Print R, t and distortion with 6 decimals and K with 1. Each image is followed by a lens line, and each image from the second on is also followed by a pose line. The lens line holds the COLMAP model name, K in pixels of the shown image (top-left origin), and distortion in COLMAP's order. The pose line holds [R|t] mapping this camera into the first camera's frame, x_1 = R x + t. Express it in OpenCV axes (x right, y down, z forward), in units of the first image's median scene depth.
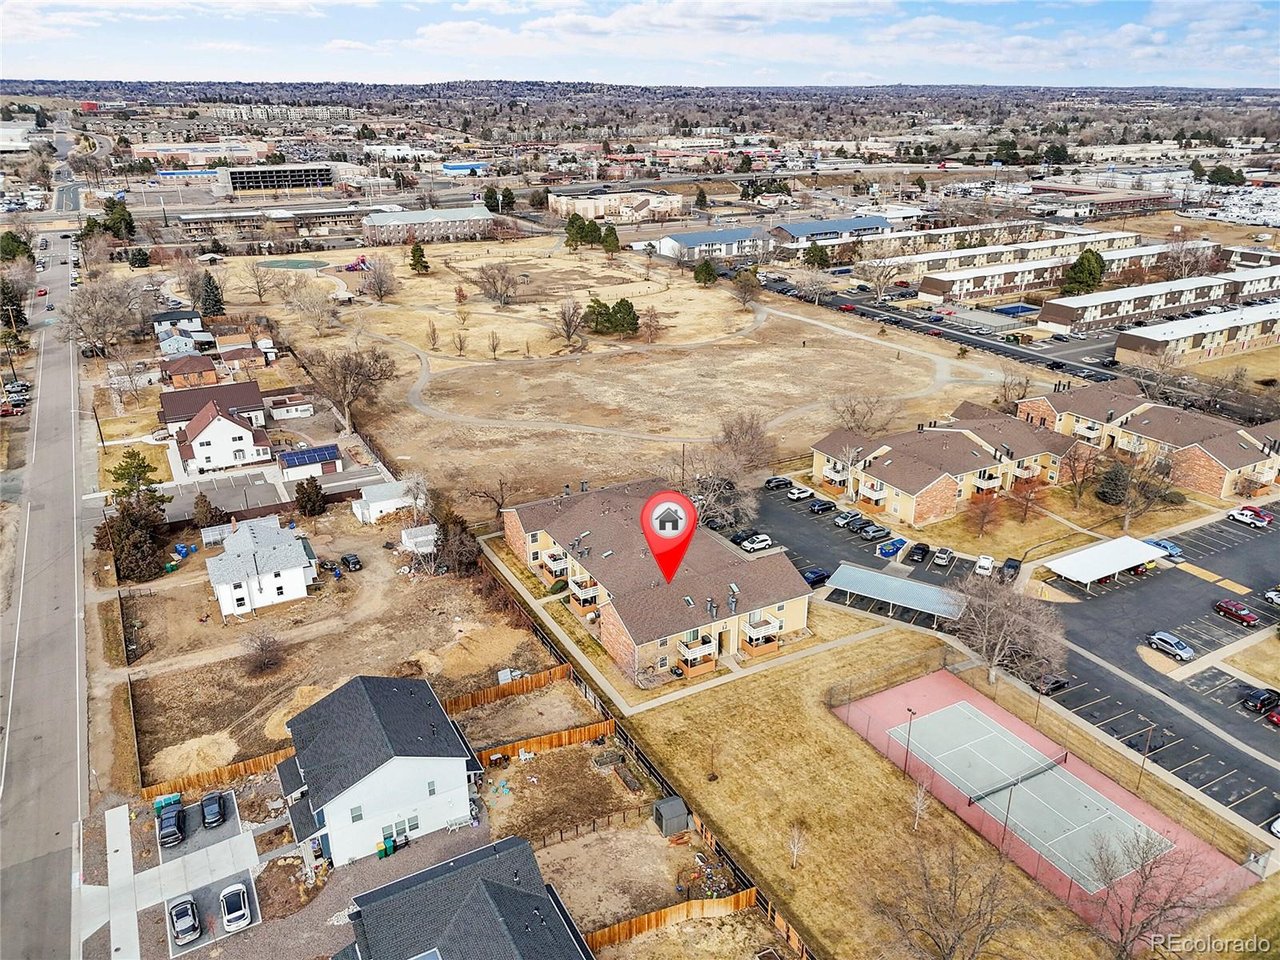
lens RADIAL K [[943.0, 0, 640.0], [0, 943.0, 480.0], [0, 0, 1]] dist [0.084436, -0.088808]
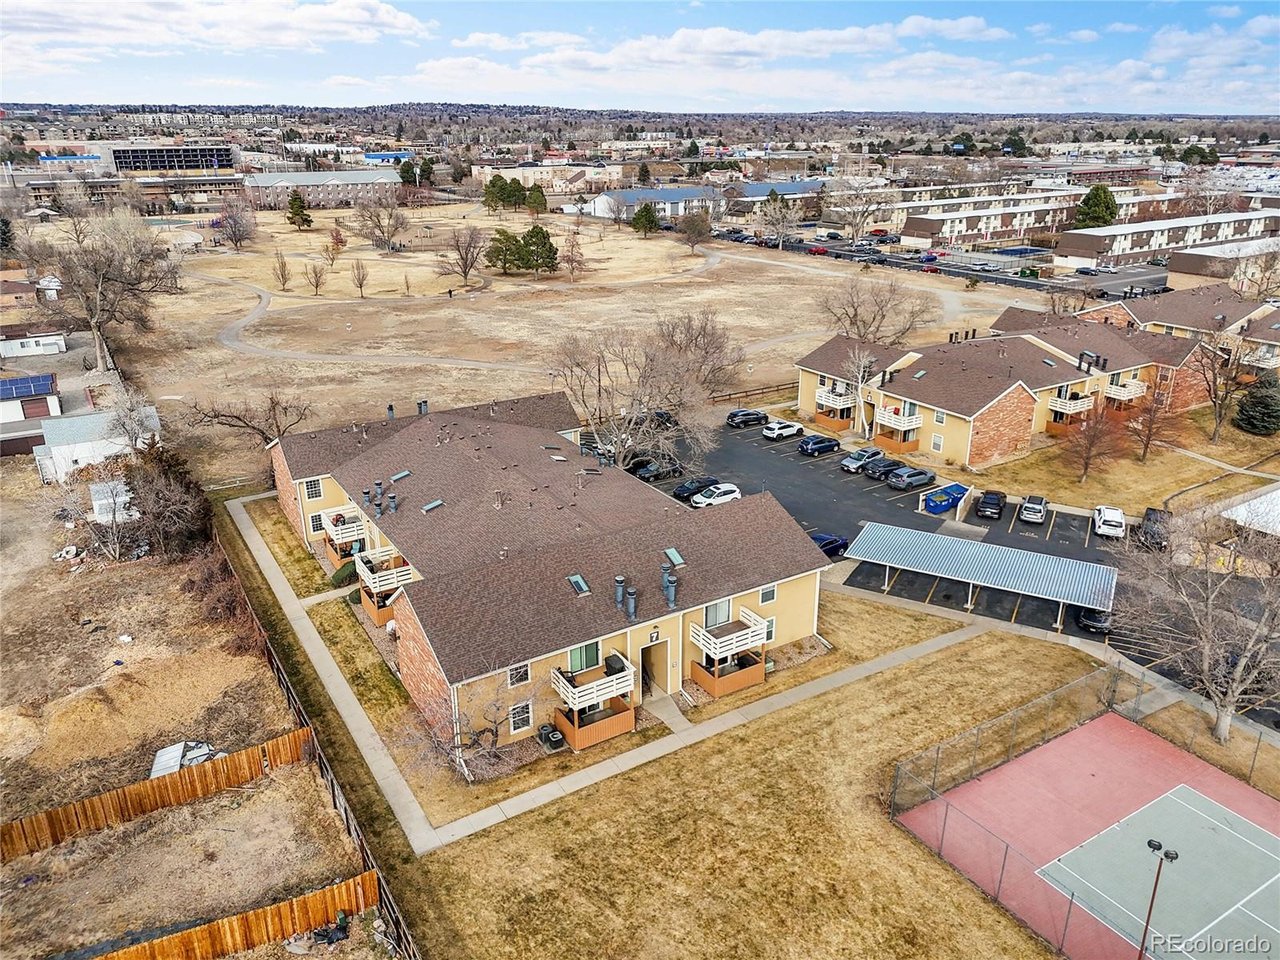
lens RADIAL K [[943.0, 0, 640.0], [0, 943.0, 480.0], [0, 0, 1]] dist [0.084436, -0.088808]
pose [[0.998703, -0.019790, 0.046909, 0.044263], [0.021024, 0.999442, -0.025963, 0.064048], [-0.046369, 0.026916, 0.998562, 0.376412]]
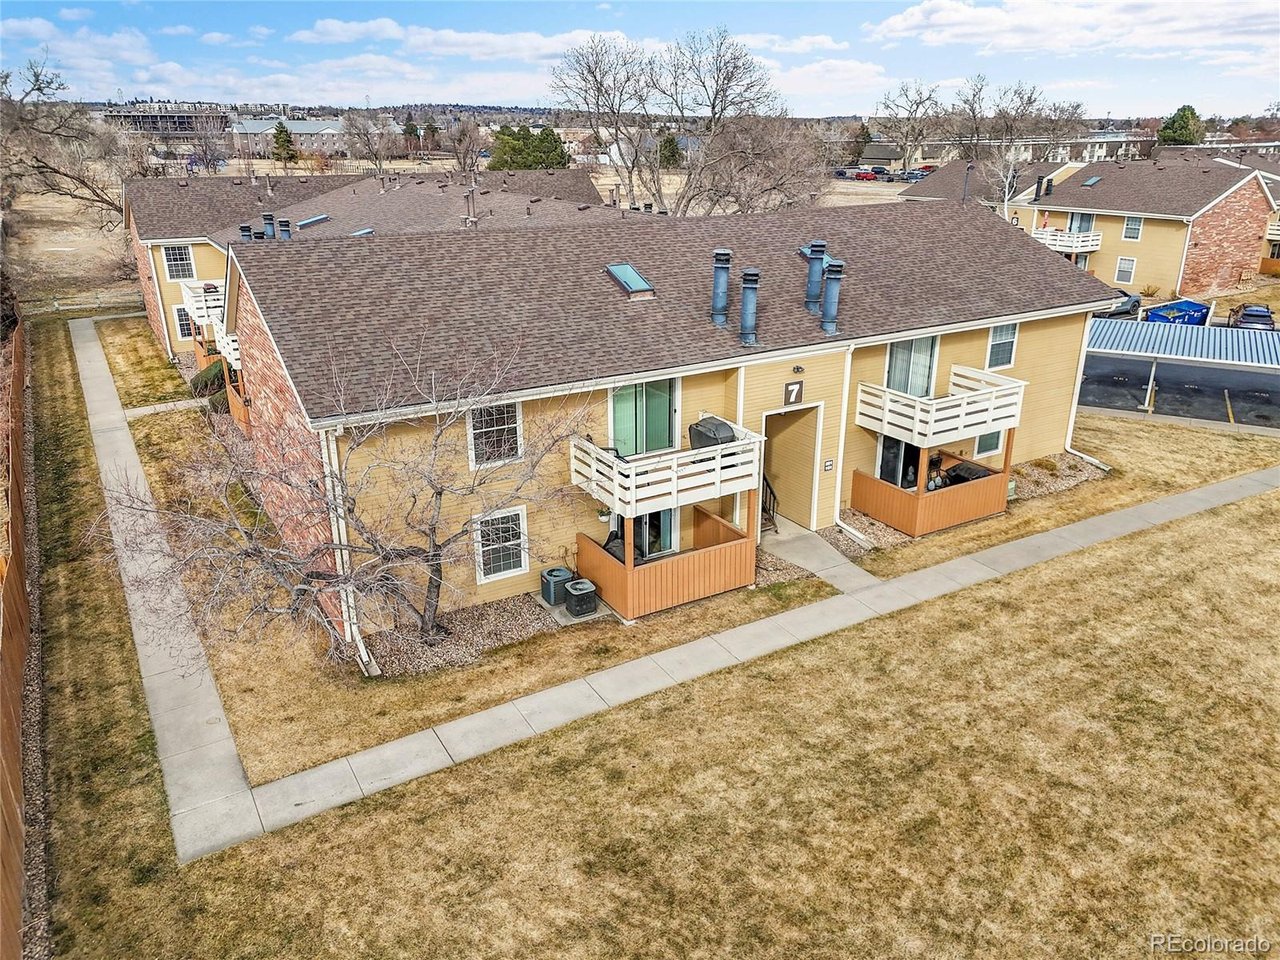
lens RADIAL K [[943.0, 0, 640.0], [0, 943.0, 480.0], [0, 0, 1]] dist [0.084436, -0.088808]
pose [[0.999218, -0.013208, 0.037272, 0.032868], [0.014404, 0.999384, -0.032011, 0.130795], [-0.036827, 0.032523, 0.998792, 0.562217]]
